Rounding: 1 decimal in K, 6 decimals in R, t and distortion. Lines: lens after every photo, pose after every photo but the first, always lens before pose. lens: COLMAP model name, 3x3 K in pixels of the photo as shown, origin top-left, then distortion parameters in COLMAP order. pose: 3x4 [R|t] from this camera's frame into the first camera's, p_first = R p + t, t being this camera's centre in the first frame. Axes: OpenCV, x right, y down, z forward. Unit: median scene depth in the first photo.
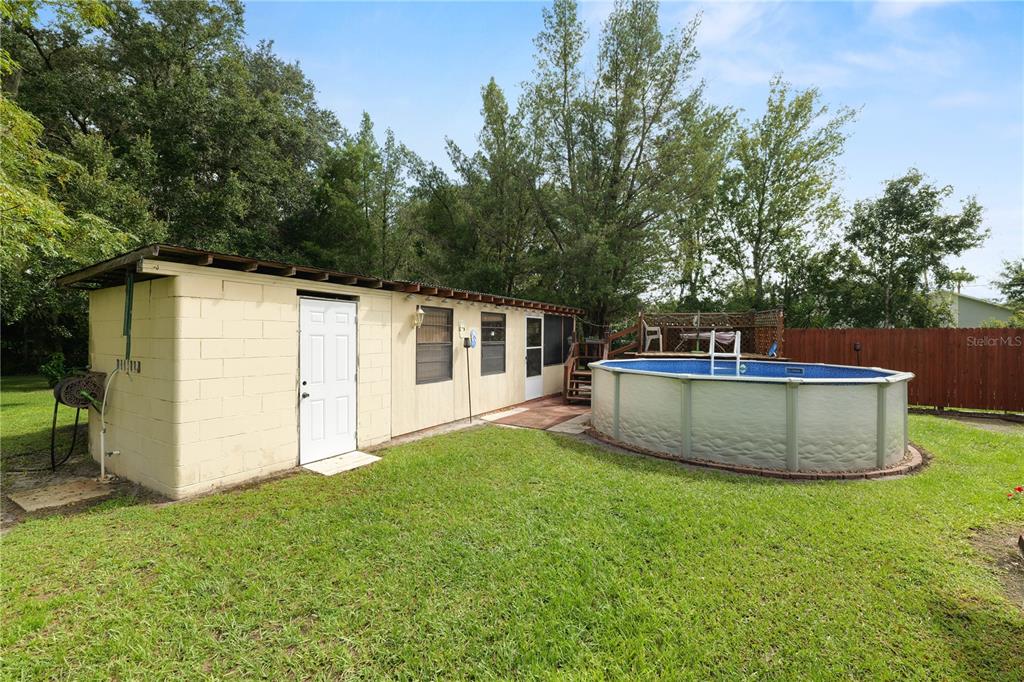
lens RADIAL K [[417.4, 0, 512.0], [0, 417.4, 341.0], [0, 0, 1]] dist [-0.017432, -0.000541]
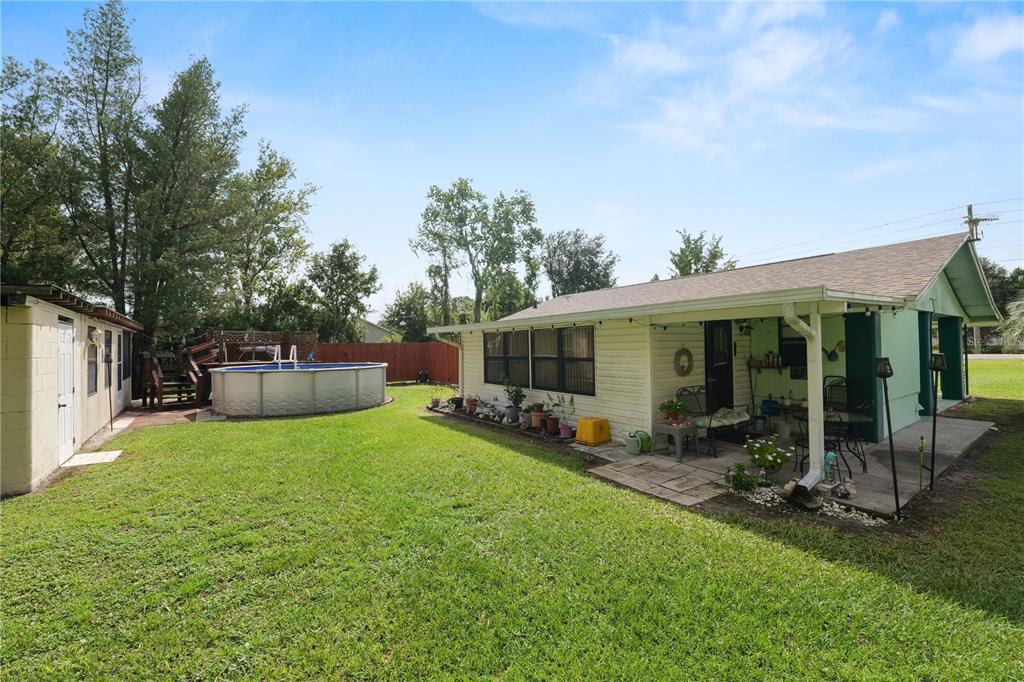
lens RADIAL K [[417.4, 0, 512.0], [0, 417.4, 341.0], [0, 0, 1]] dist [-0.017432, -0.000541]
pose [[0.358867, 0.001398, 0.933388, -0.267143], [0.024123, 0.999651, -0.010772, -0.001834], [-0.933077, 0.026382, 0.358708, -0.142251]]
